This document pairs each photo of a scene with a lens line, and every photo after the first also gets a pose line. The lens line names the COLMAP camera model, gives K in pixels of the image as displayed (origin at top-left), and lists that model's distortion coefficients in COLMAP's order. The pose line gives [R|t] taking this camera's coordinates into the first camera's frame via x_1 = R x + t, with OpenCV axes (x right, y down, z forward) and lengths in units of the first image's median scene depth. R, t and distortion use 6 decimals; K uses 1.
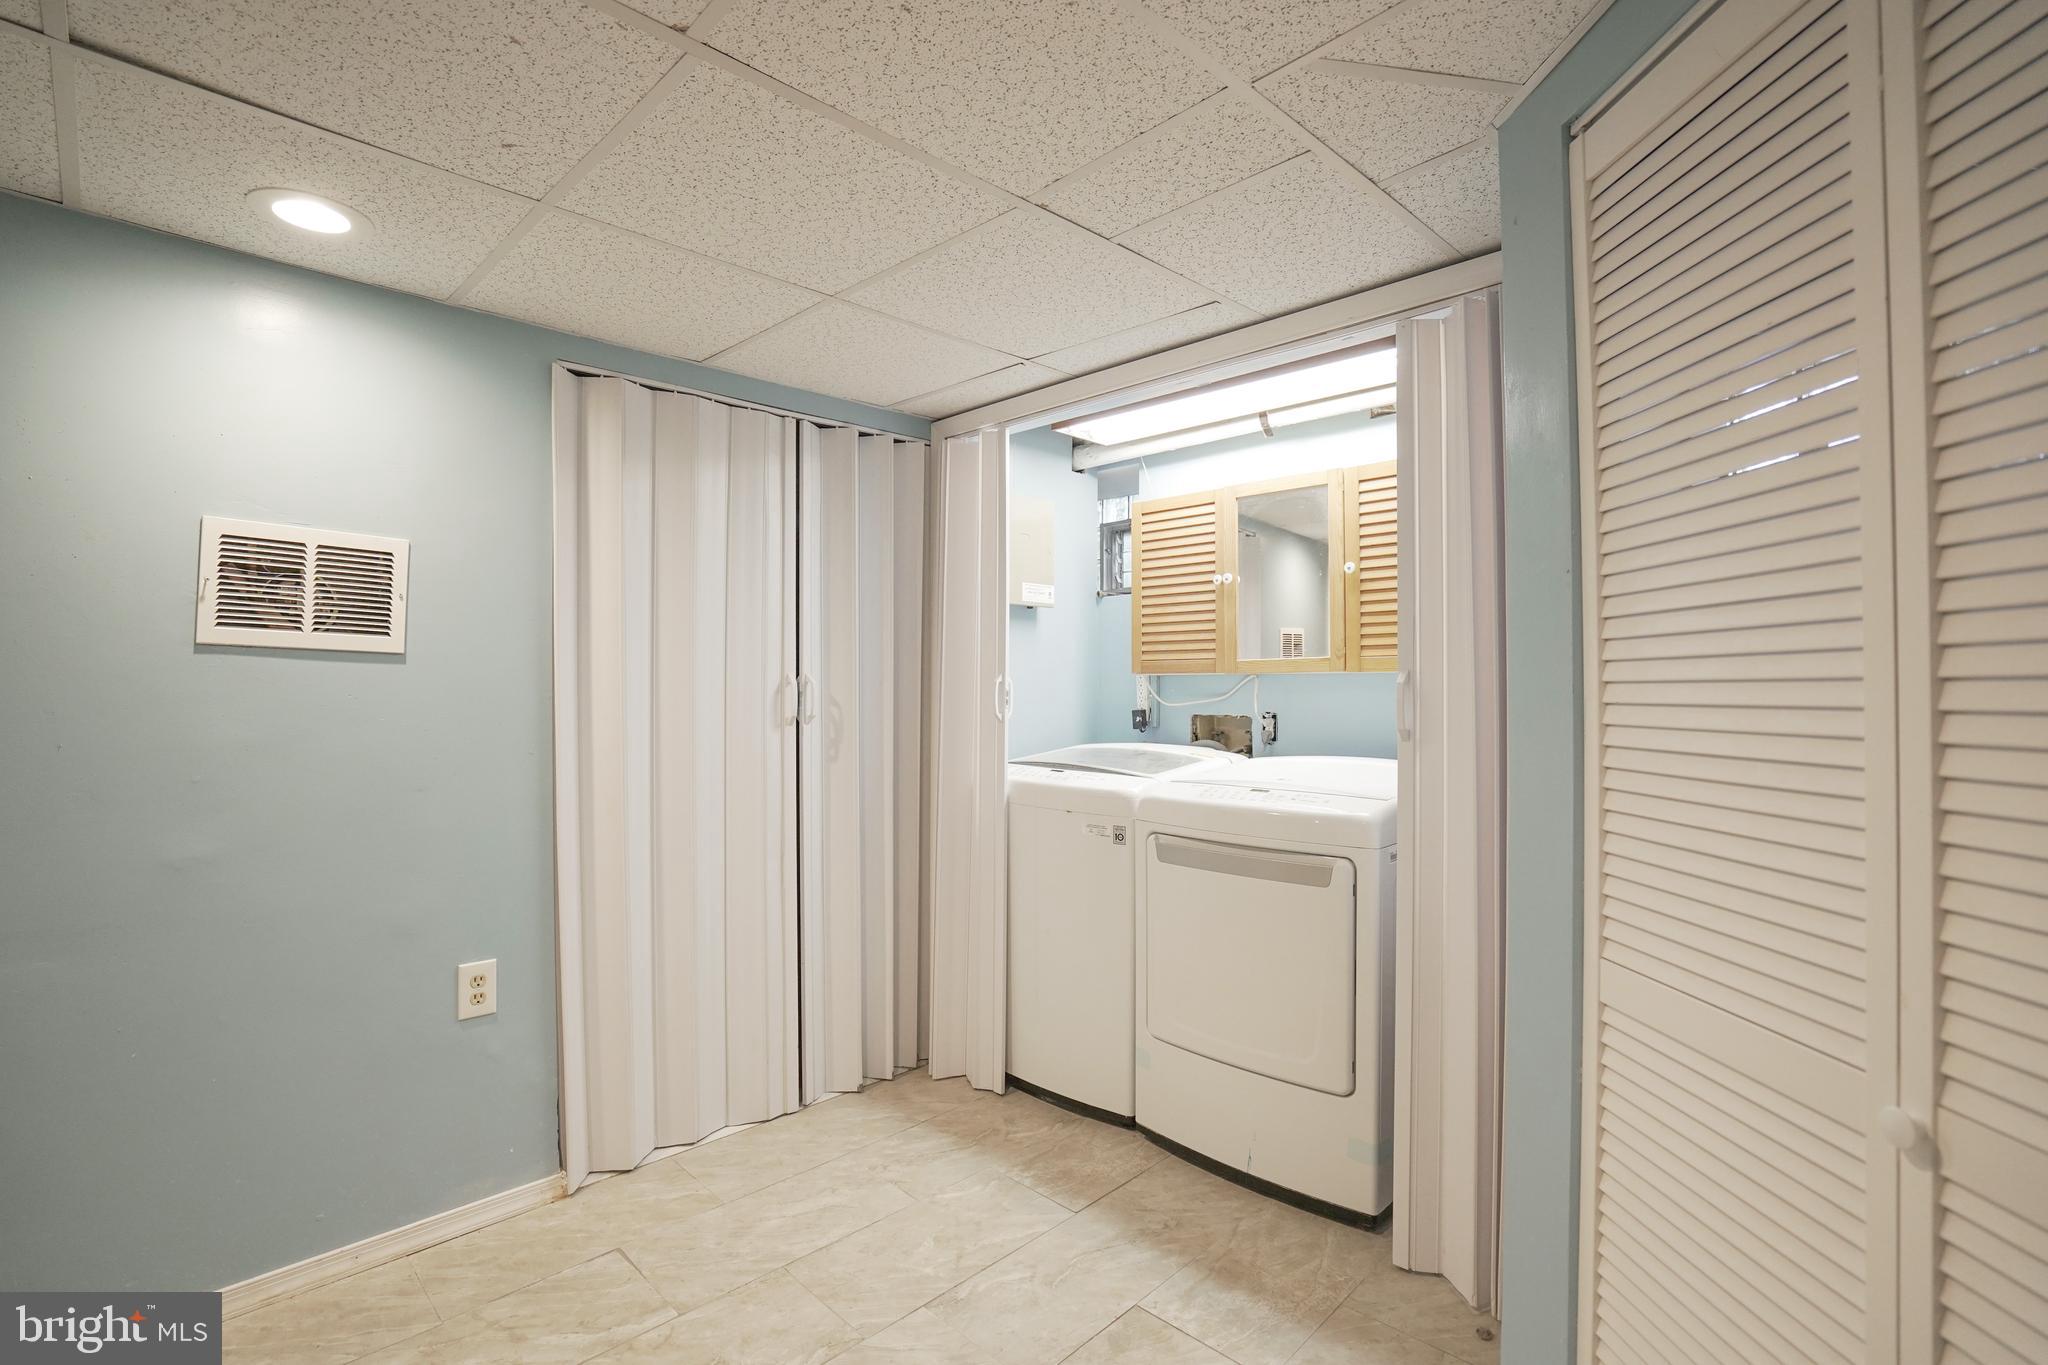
lens RADIAL K [[932.1, 0, 1026.1], [0, 932.1, 669.5], [0, 0, 1]] dist [0.001080, 0.000936]
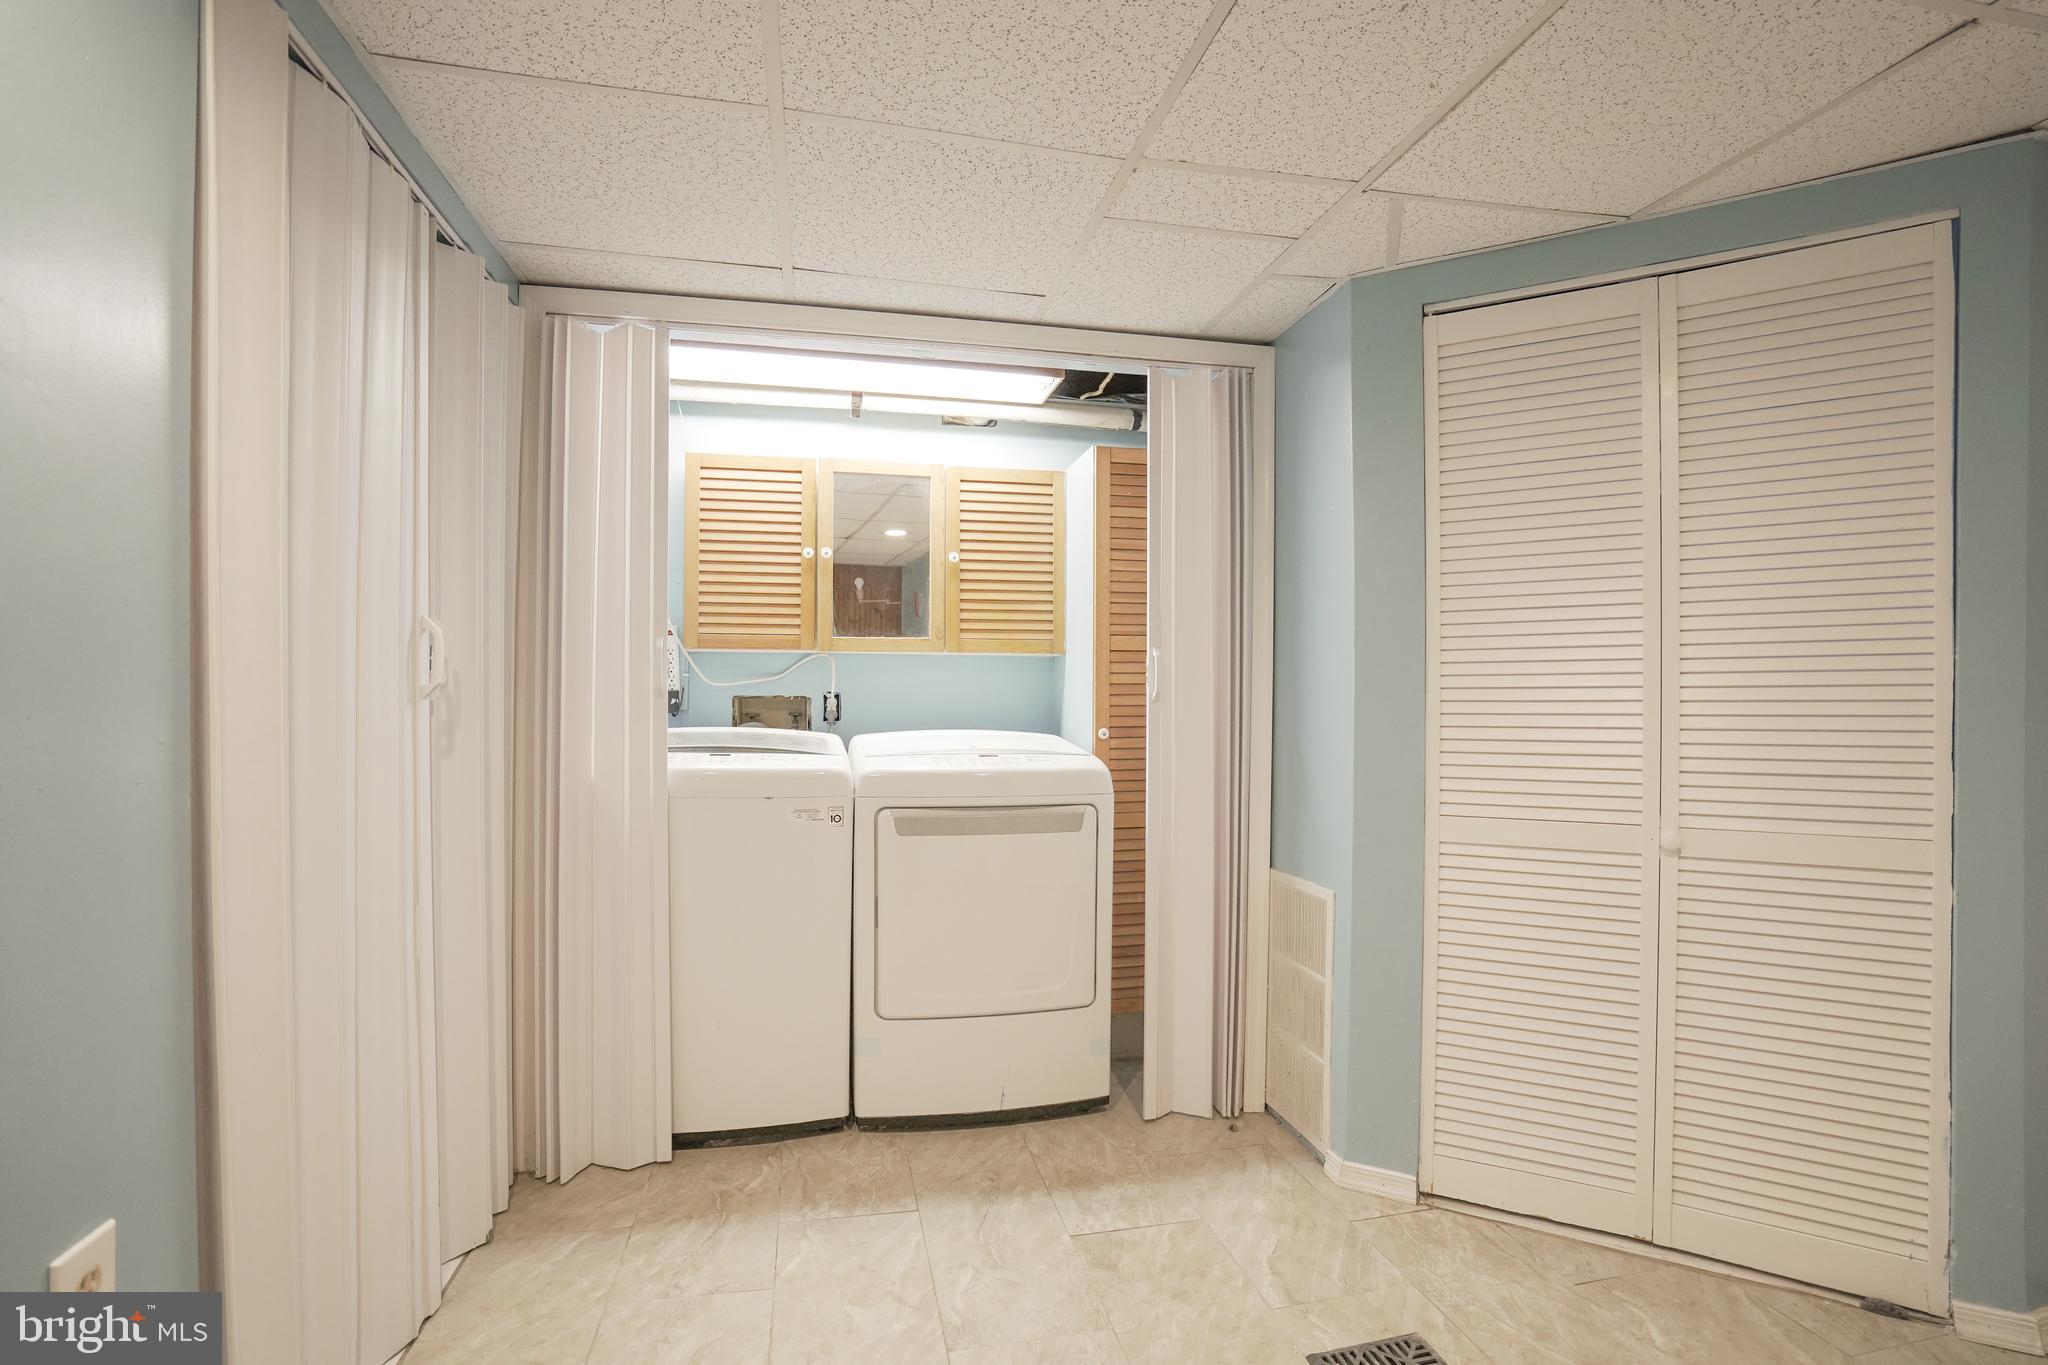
lens RADIAL K [[937.9, 0, 1024.0], [0, 937.9, 682.5], [0, 0, 1]] dist [-0.002378, 0.000409]
pose [[0.572609, 0.013492, 0.819718, -0.515678], [-0.019441, 0.999807, -0.002876, 0.040569], [-0.819598, -0.014289, 0.572760, 0.294313]]
